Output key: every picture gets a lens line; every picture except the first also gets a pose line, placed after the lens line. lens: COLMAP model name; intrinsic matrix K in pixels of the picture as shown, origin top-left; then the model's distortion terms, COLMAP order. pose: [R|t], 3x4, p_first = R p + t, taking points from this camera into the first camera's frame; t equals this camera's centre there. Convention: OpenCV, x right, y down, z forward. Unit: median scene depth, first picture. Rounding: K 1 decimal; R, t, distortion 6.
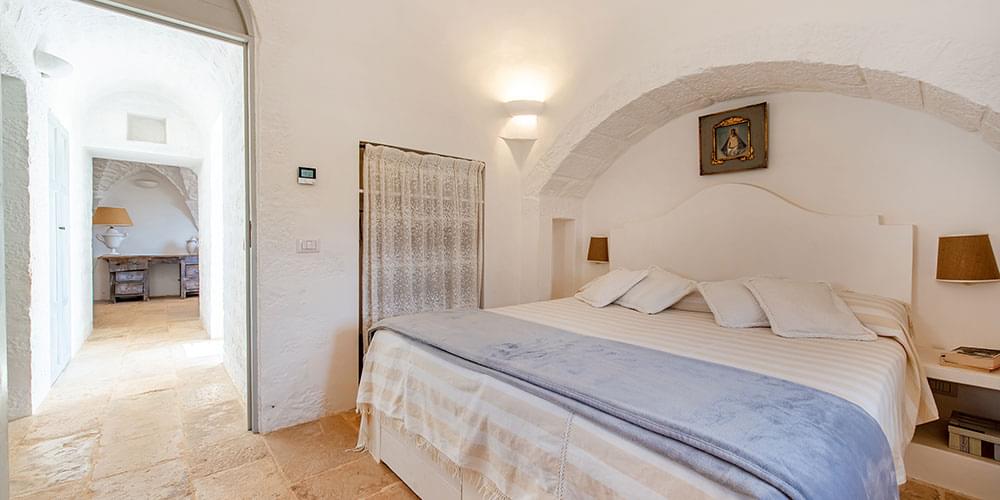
lens RADIAL K [[391.4, 0, 500.0], [0, 391.4, 250.0], [0, 0, 1]] dist [-0.000495, -0.000048]
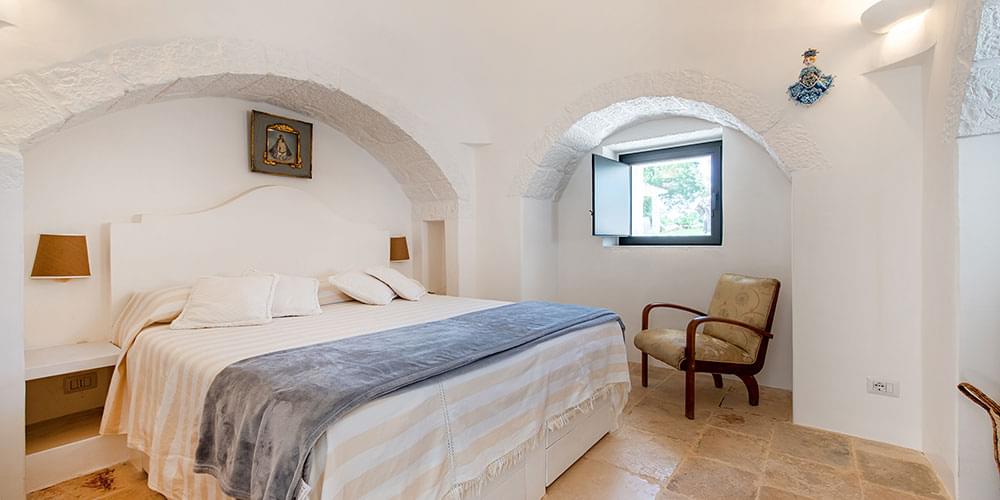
lens RADIAL K [[408.2, 0, 500.0], [0, 408.2, 250.0], [0, 0, 1]] dist [0.000044, 0.000021]
pose [[-0.187966, -0.023624, 0.981891, -0.614132], [0.028676, 0.999153, 0.029528, -0.013939], [-0.981757, 0.033707, -0.187129, 0.642212]]
